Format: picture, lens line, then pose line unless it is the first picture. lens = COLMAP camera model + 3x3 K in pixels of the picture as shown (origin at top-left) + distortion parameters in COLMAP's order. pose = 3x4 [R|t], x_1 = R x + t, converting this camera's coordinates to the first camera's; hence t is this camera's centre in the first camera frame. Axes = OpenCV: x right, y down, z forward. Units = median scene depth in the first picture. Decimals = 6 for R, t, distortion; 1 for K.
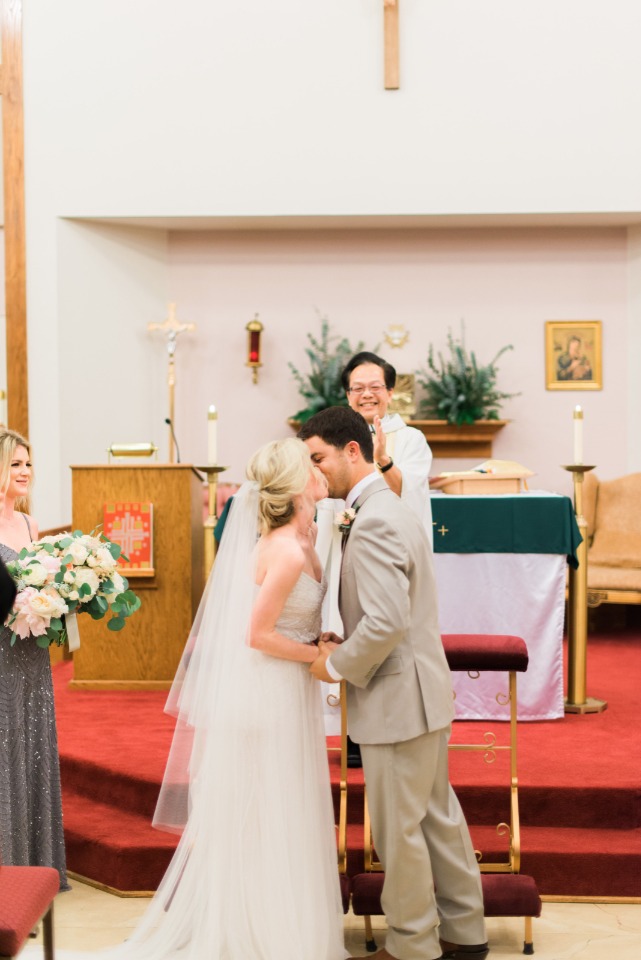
lens RADIAL K [[1199.4, 0, 320.5], [0, 1199.4, 480.0], [0, 0, 1]] dist [0.001556, 0.018194]
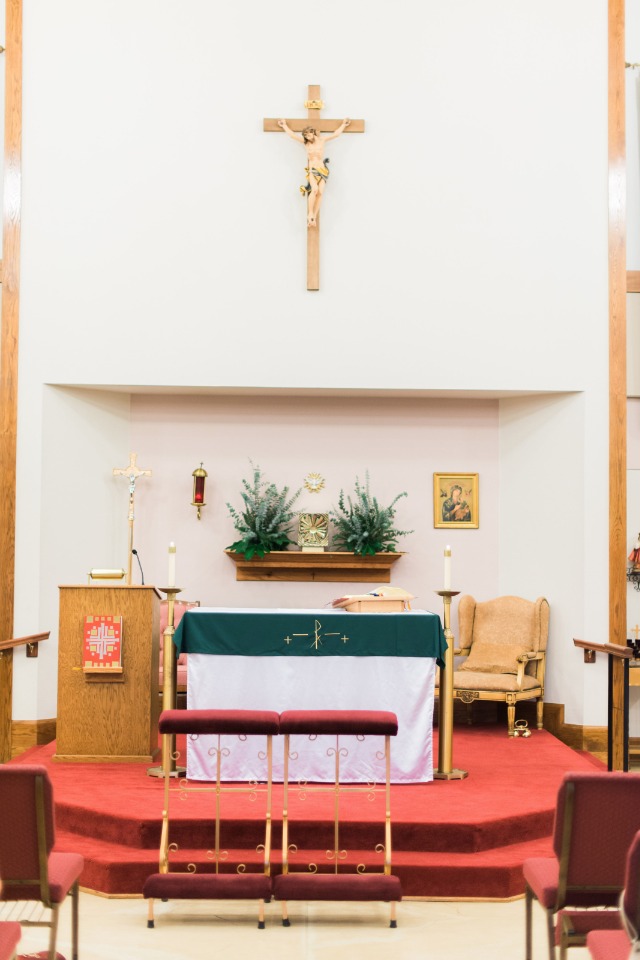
lens RADIAL K [[1199.4, 0, 320.0], [0, 1199.4, 480.0], [0, 0, 1]] dist [0.001556, 0.018194]
pose [[0.997827, 0.019741, 0.062864, -0.011599], [-0.013587, 0.995204, -0.096869, -0.003842], [-0.064475, 0.095804, 0.993310, -0.306564]]
